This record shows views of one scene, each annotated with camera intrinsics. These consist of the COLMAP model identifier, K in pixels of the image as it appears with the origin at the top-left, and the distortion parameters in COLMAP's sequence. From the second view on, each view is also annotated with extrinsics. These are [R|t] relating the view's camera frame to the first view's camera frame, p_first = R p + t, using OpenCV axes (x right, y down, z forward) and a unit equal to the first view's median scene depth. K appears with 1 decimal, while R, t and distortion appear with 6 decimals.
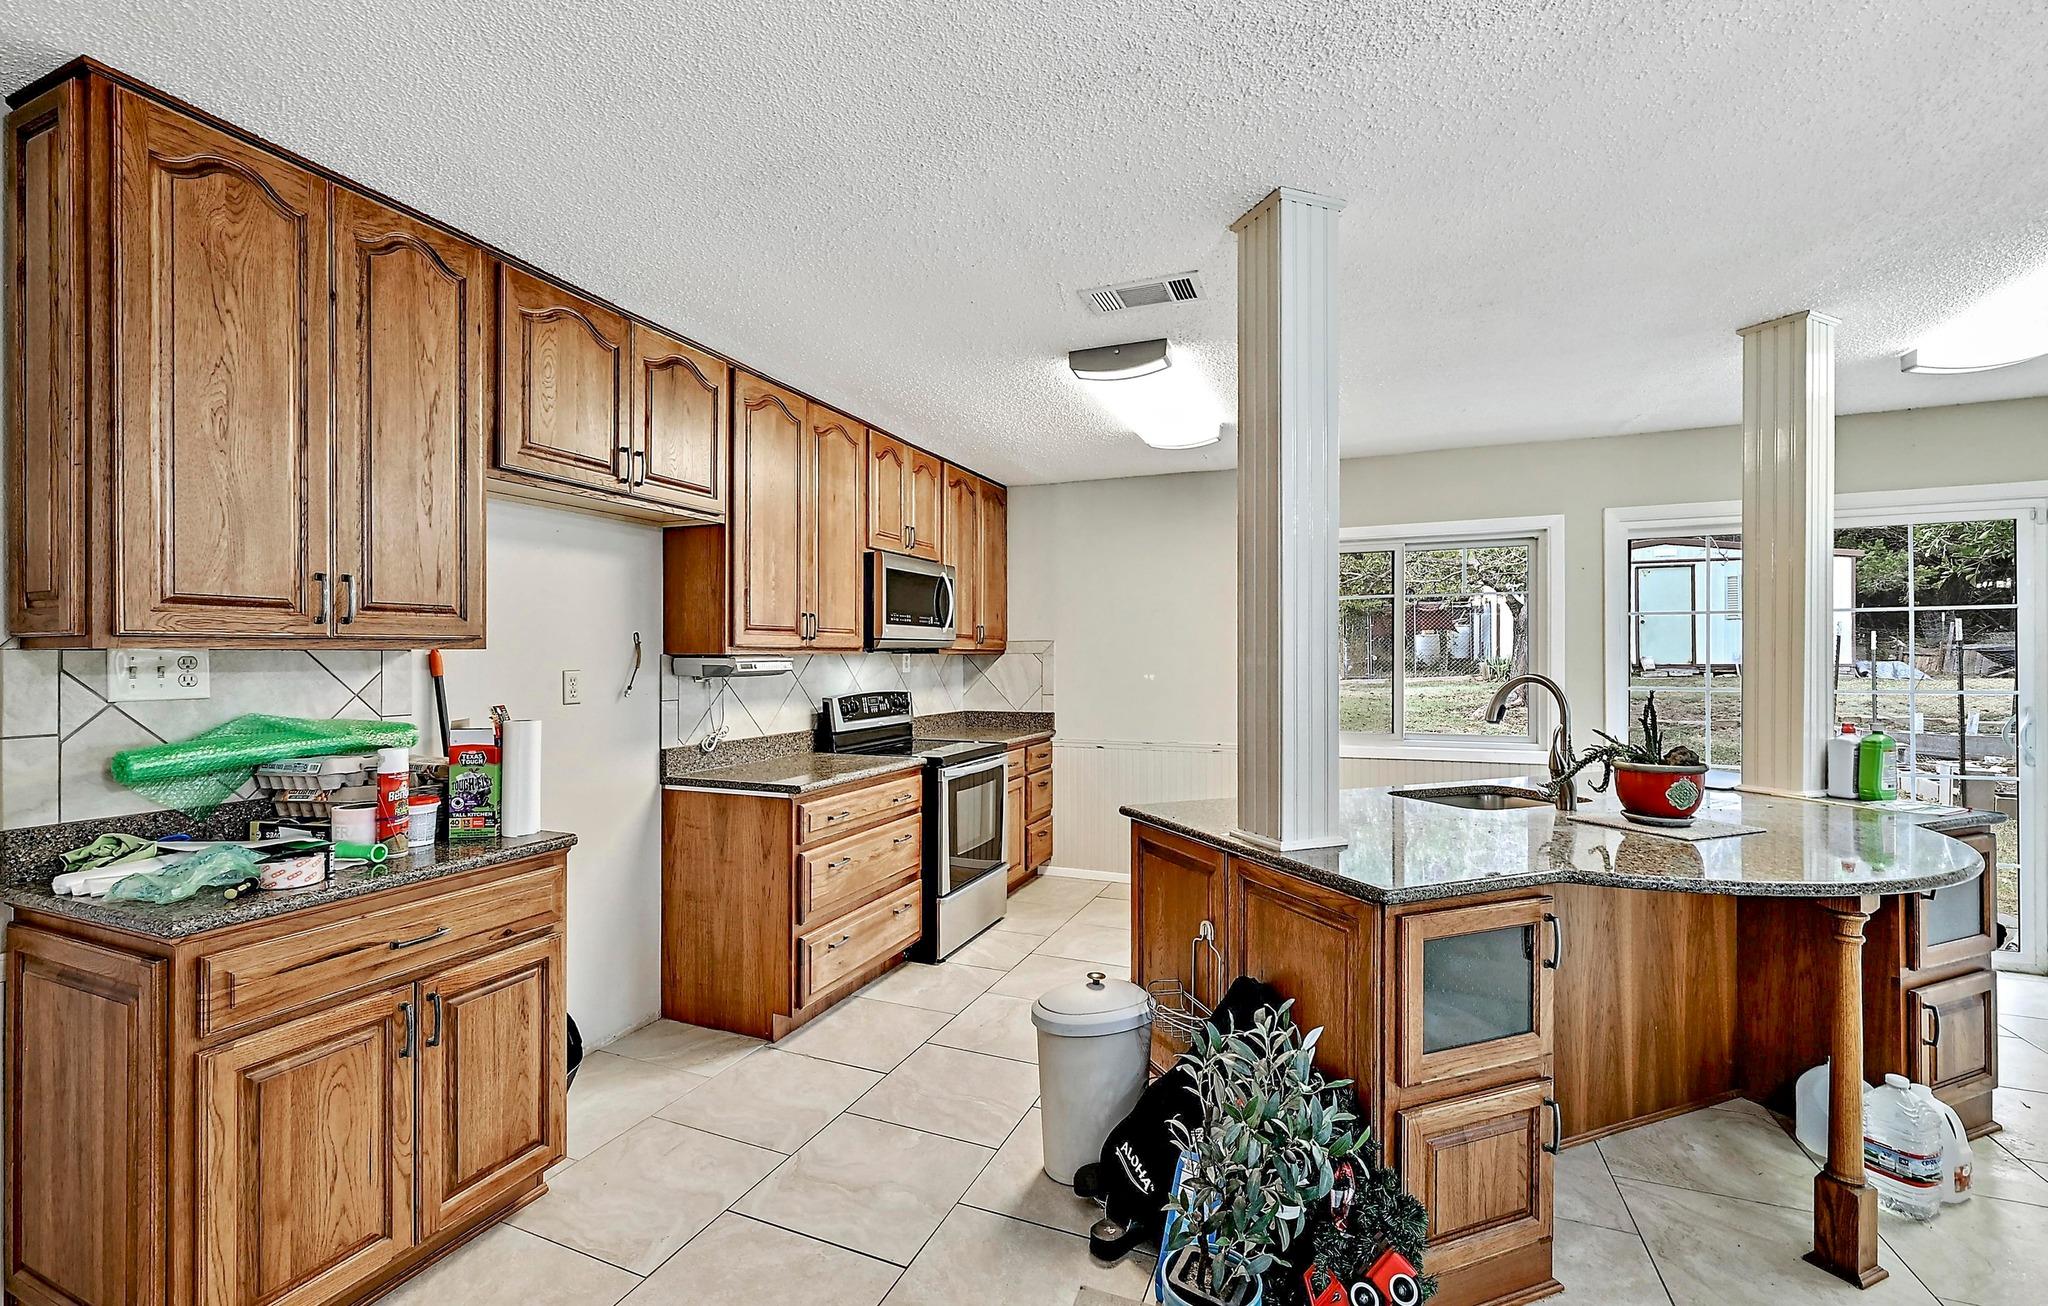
lens RADIAL K [[844.4, 0, 1024.0], [0, 844.4, 653.0], [0, 0, 1]] dist [-0.002534, -0.000692]
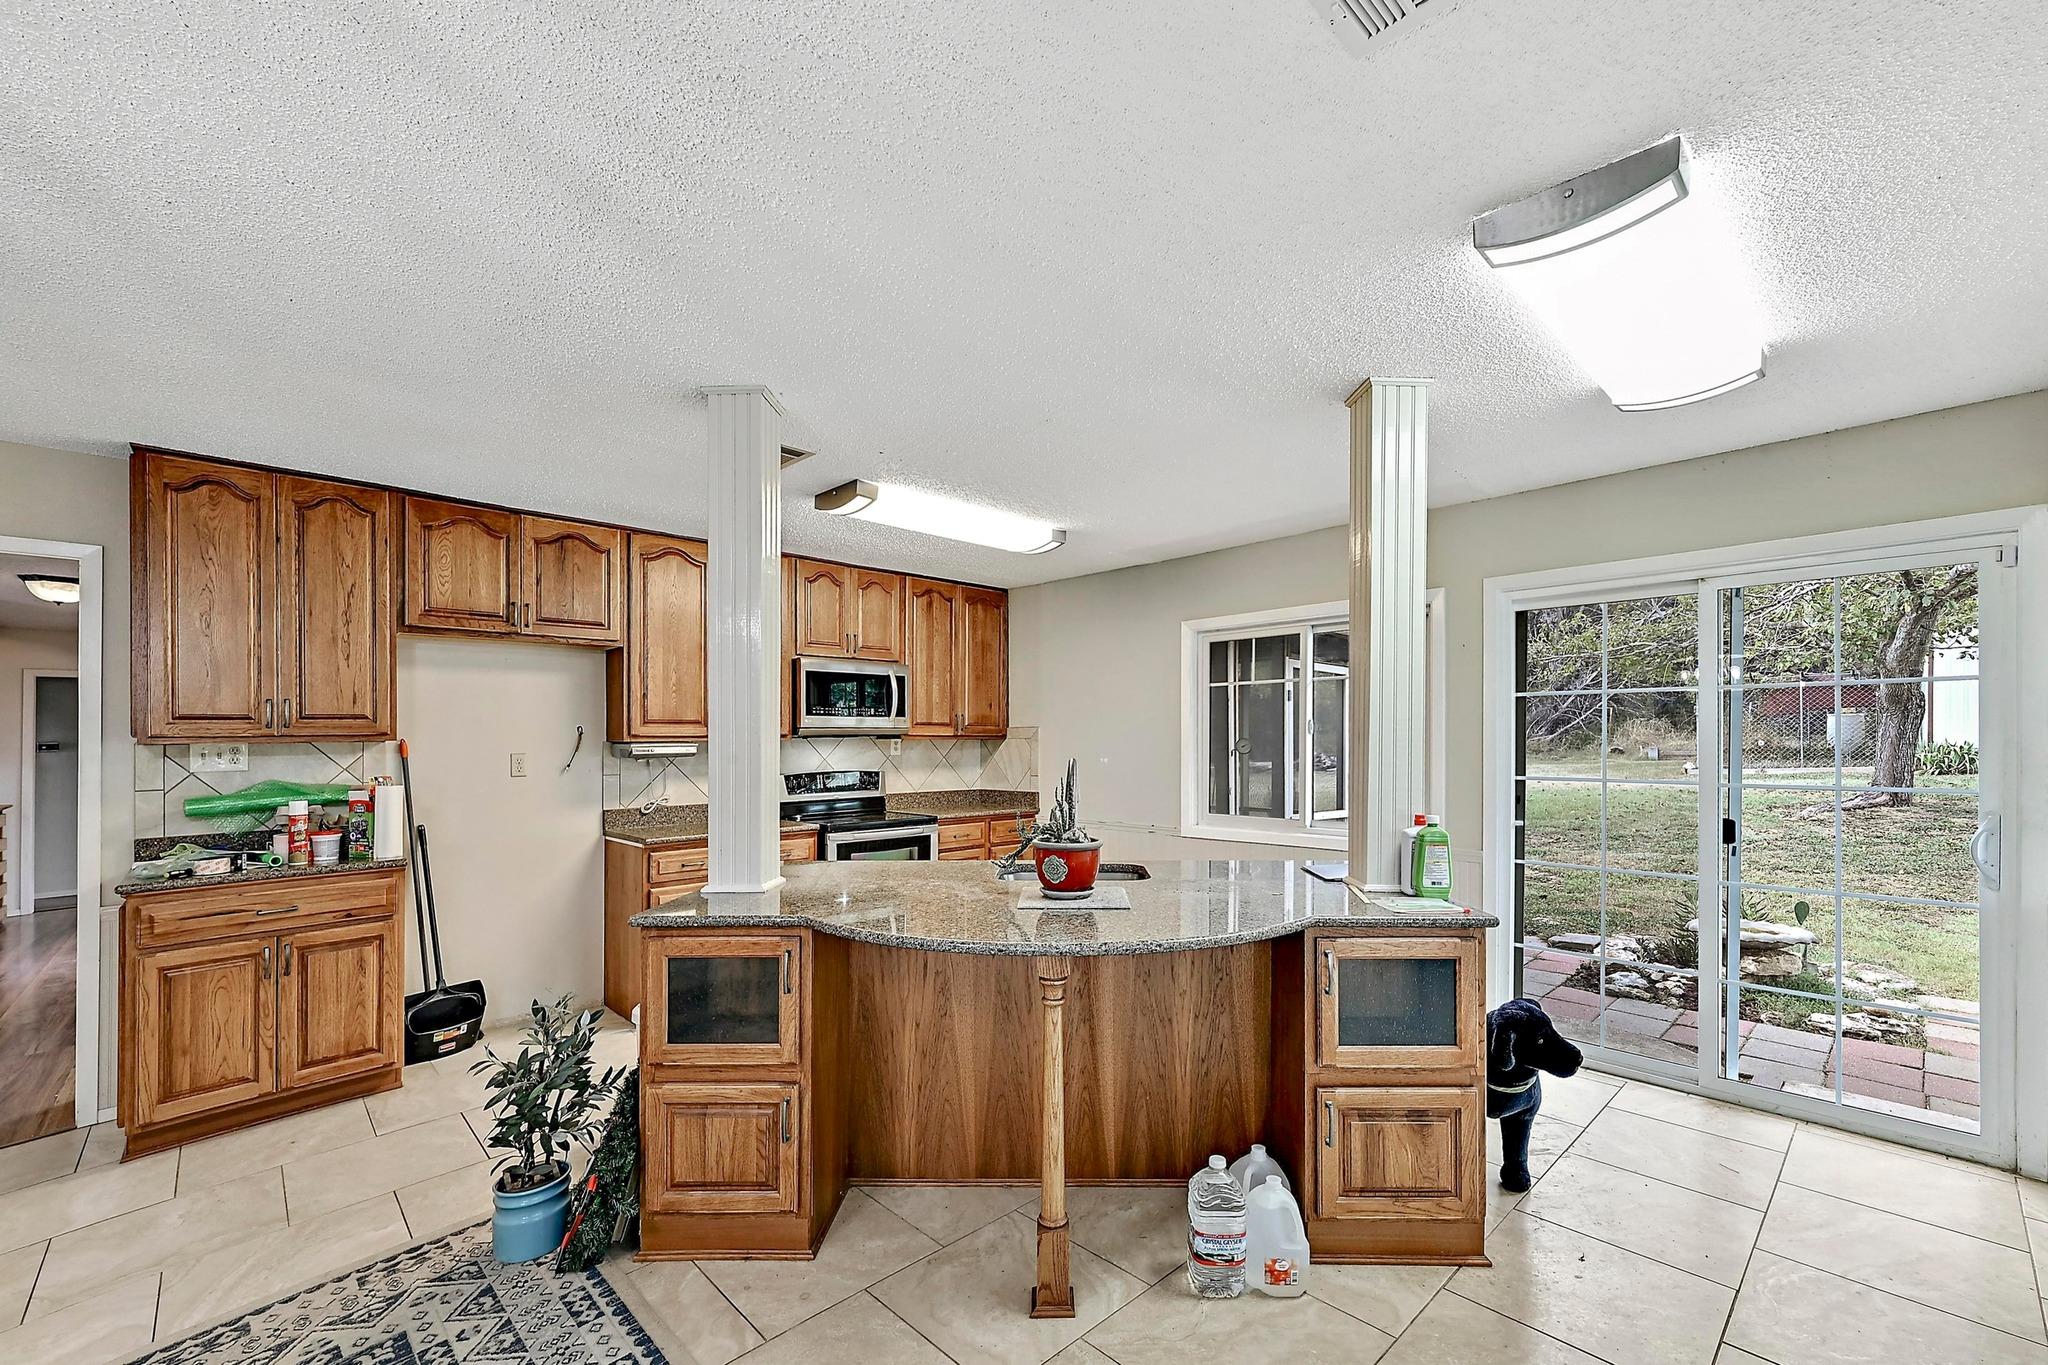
lens RADIAL K [[831.0, 0, 1054.0], [0, 831.0, 720.1], [0, 0, 1]] dist [0.001657, 0.000658]
pose [[0.932325, -0.013092, -0.361383, 1.203889], [0.007492, 0.999829, -0.016891, -0.009042], [0.361543, 0.013040, 0.932264, -0.014571]]
